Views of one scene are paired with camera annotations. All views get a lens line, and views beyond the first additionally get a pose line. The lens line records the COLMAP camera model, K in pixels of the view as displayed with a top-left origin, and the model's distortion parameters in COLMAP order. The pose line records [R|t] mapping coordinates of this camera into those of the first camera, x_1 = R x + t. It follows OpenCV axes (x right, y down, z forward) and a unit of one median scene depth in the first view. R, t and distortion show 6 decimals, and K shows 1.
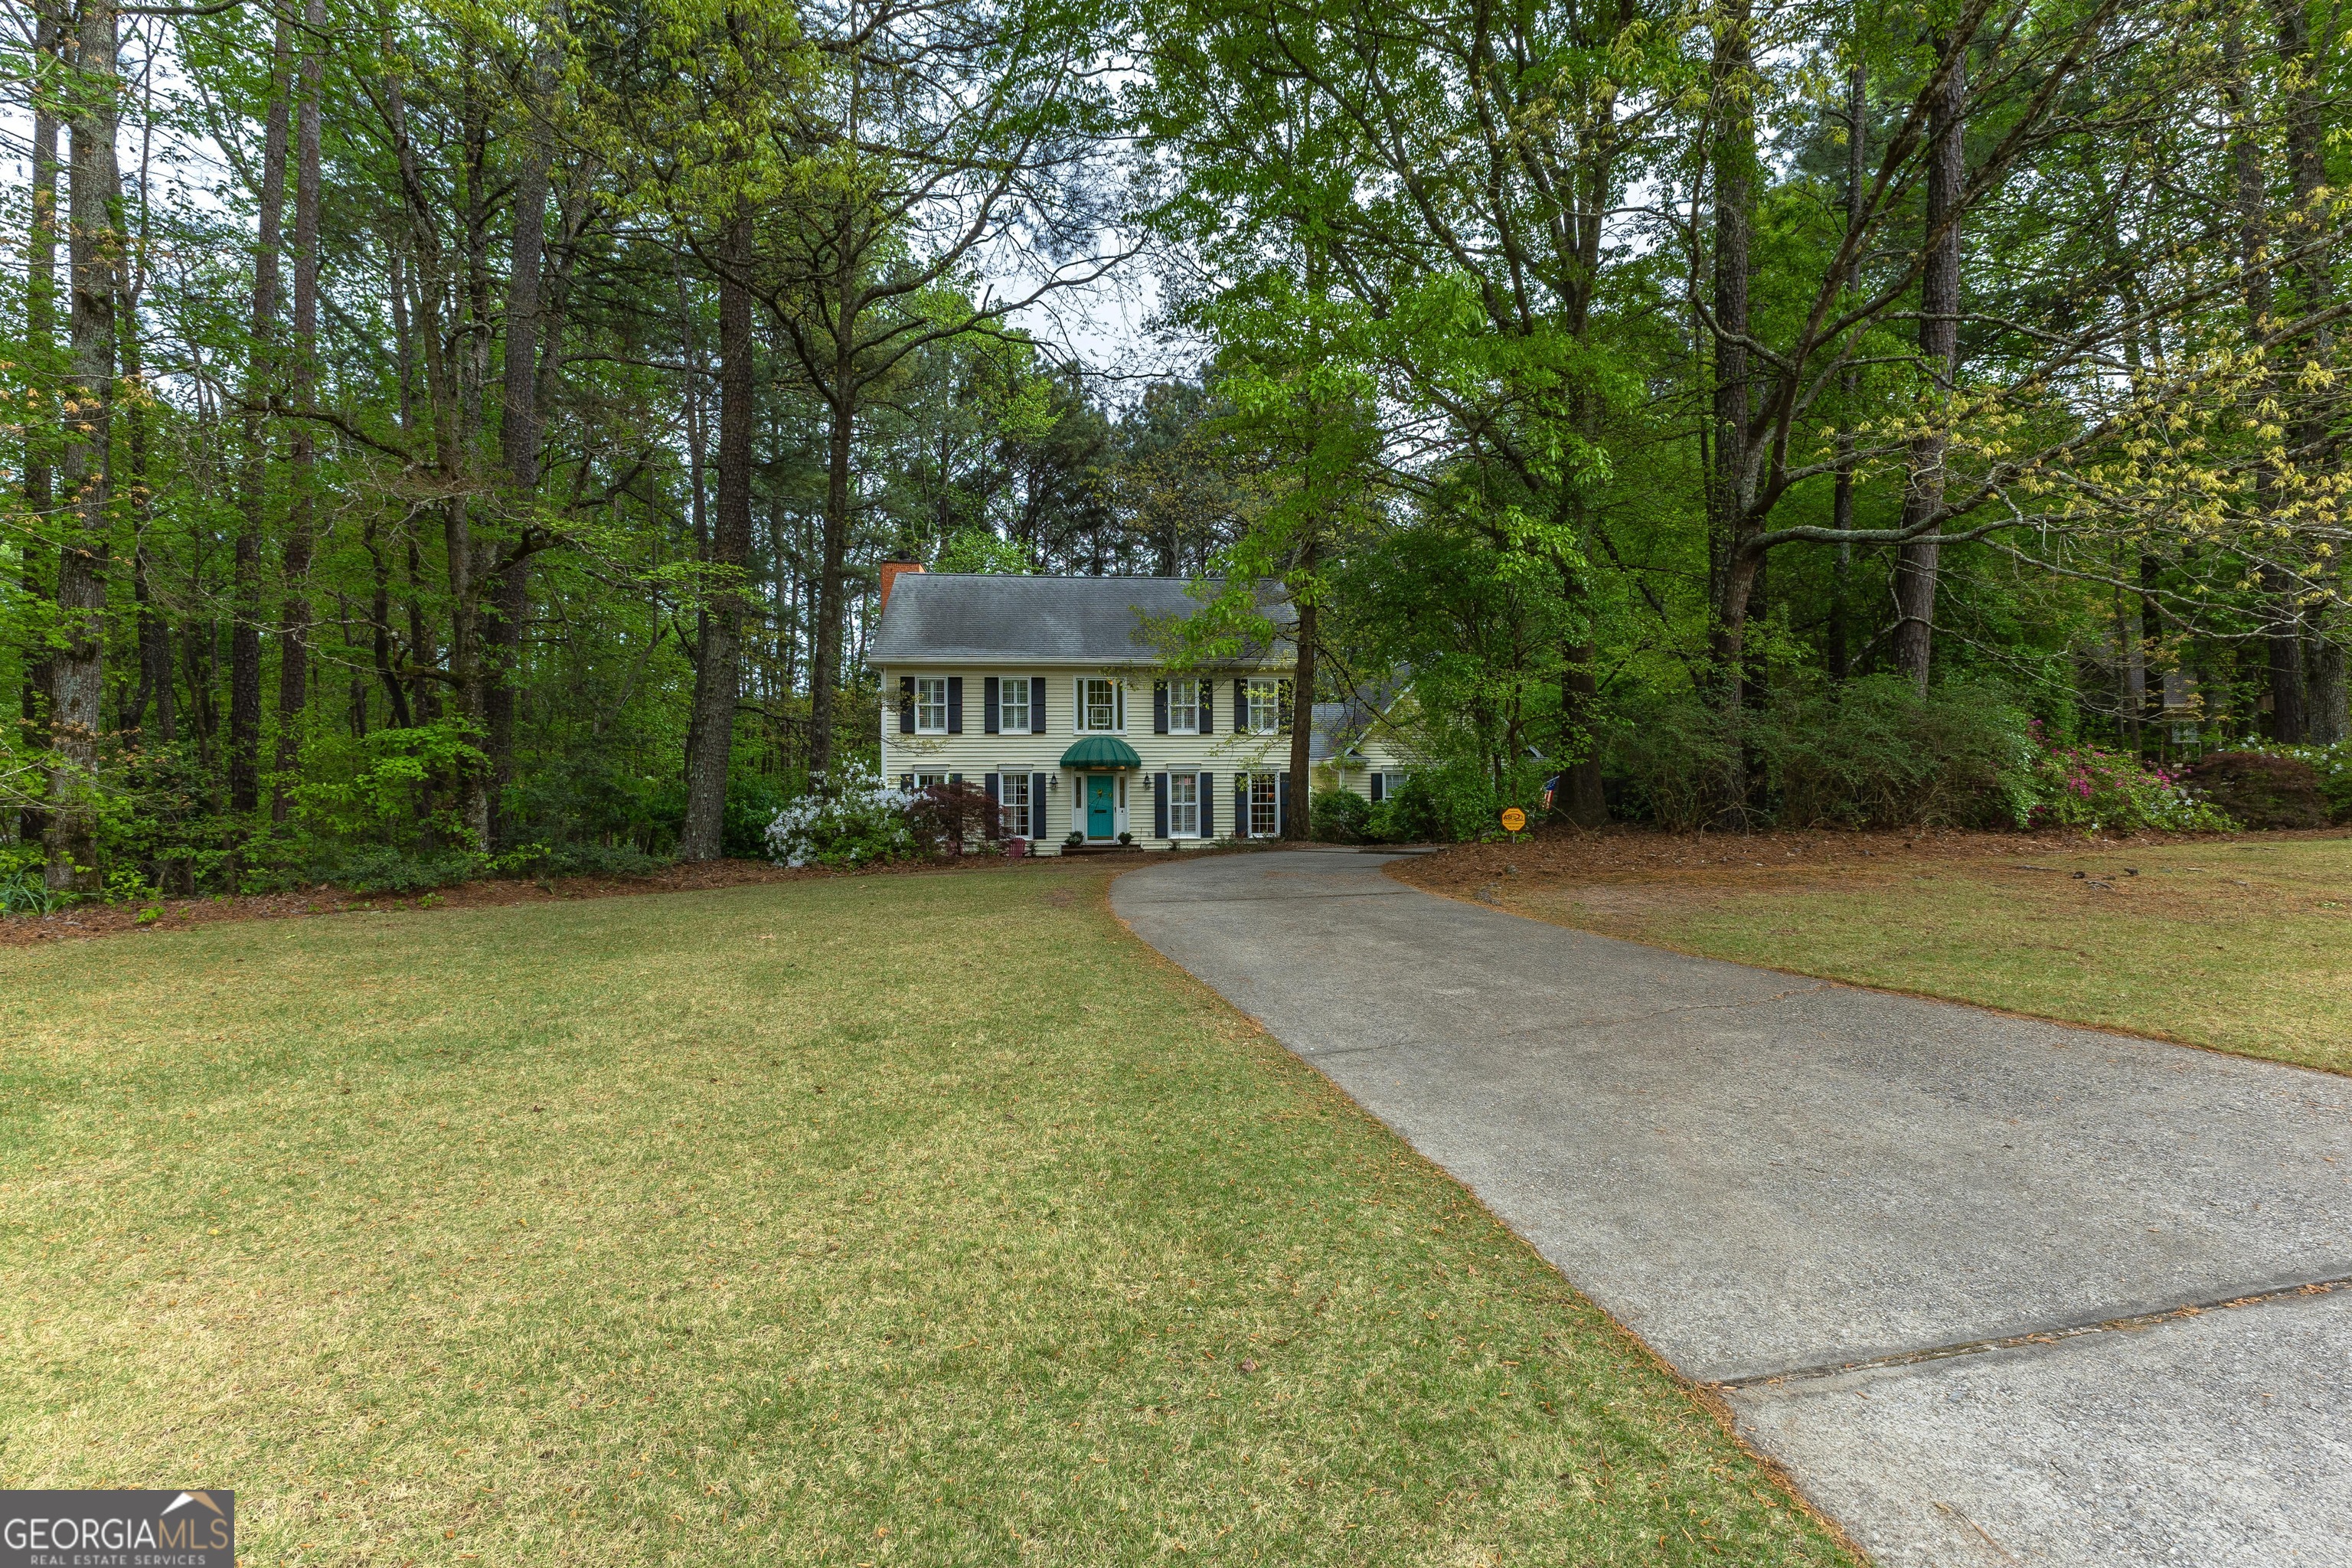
lens RADIAL K [[1003.3, 0, 1176.4], [0, 1003.3, 773.3], [0, 0, 1]] dist [-0.000195, 0.000019]
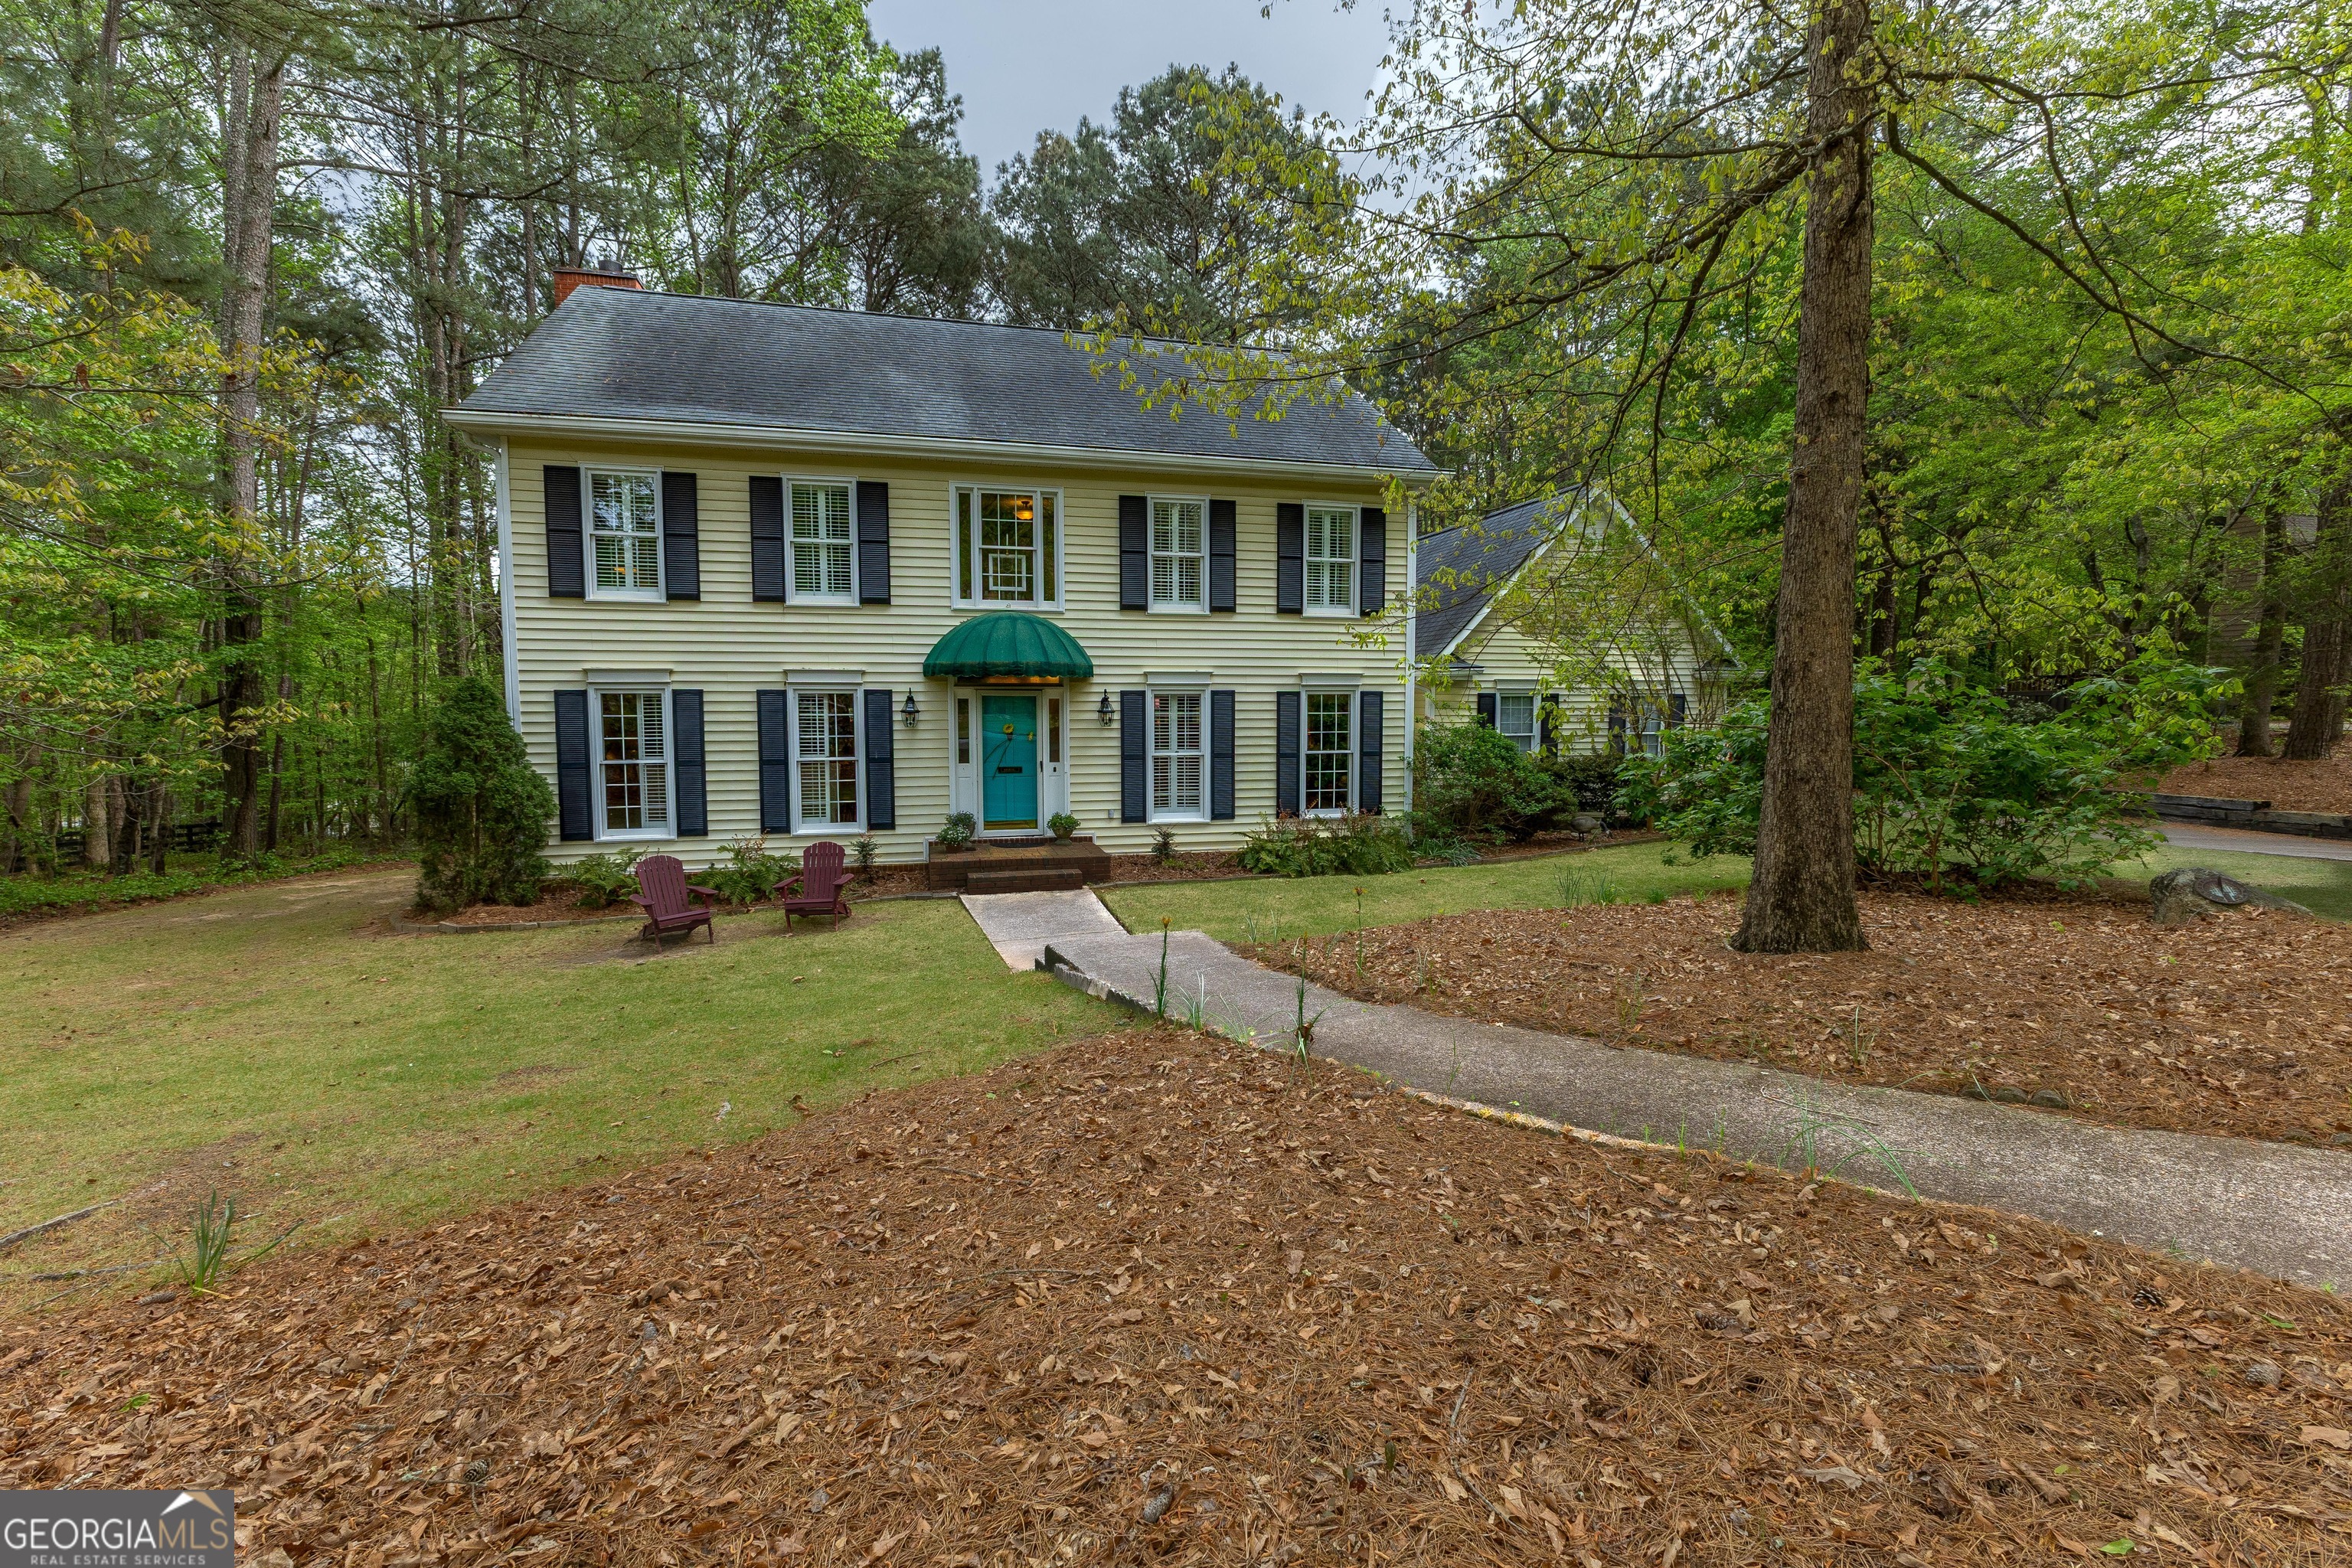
lens RADIAL K [[1003.3, 0, 1176.4], [0, 1003.3, 773.3], [0, 0, 1]] dist [-0.000195, 0.000019]
pose [[0.990589, -0.005734, 0.136748, -0.062616], [-0.005467, 0.996667, 0.081394, -0.000296], [-0.136759, -0.081375, 0.987256, 0.511850]]
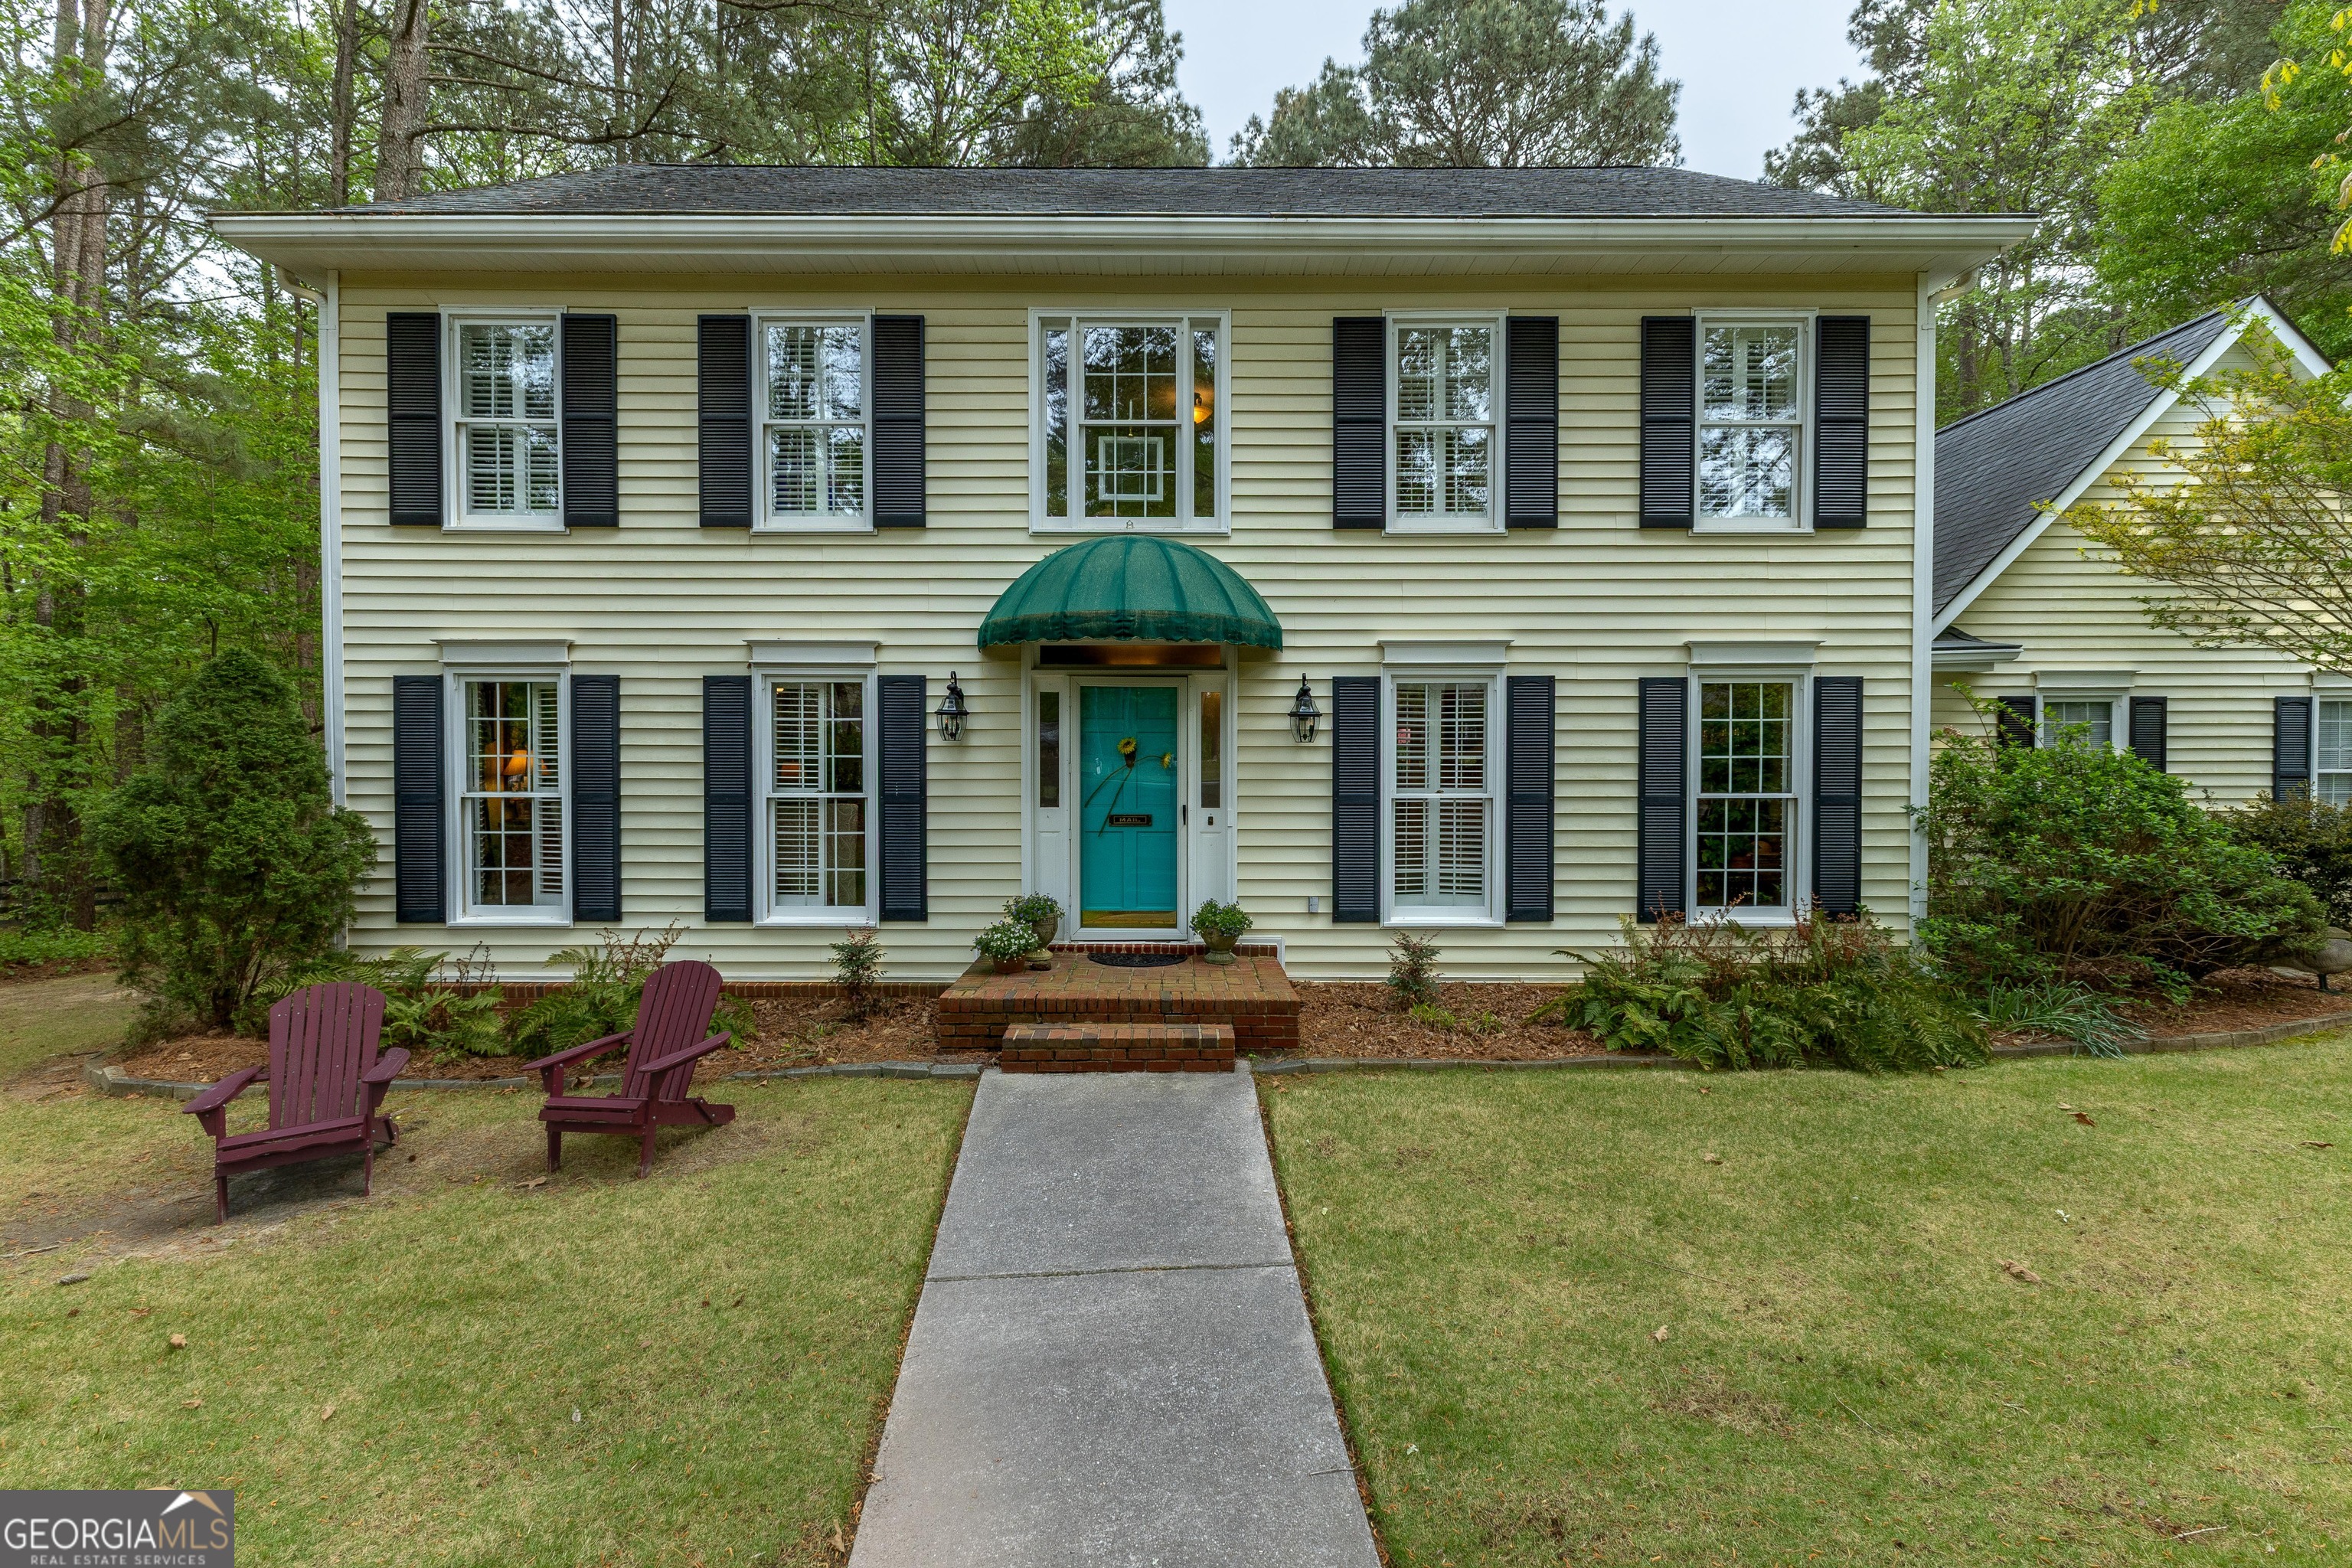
lens RADIAL K [[1003.3, 0, 1176.4], [0, 1003.3, 773.3], [0, 0, 1]] dist [-0.000195, 0.000019]
pose [[0.993431, 0.007796, -0.114164, -0.032653], [-0.004379, 0.999536, 0.030151, 0.017394], [0.114346, -0.029453, 0.993004, 0.736774]]
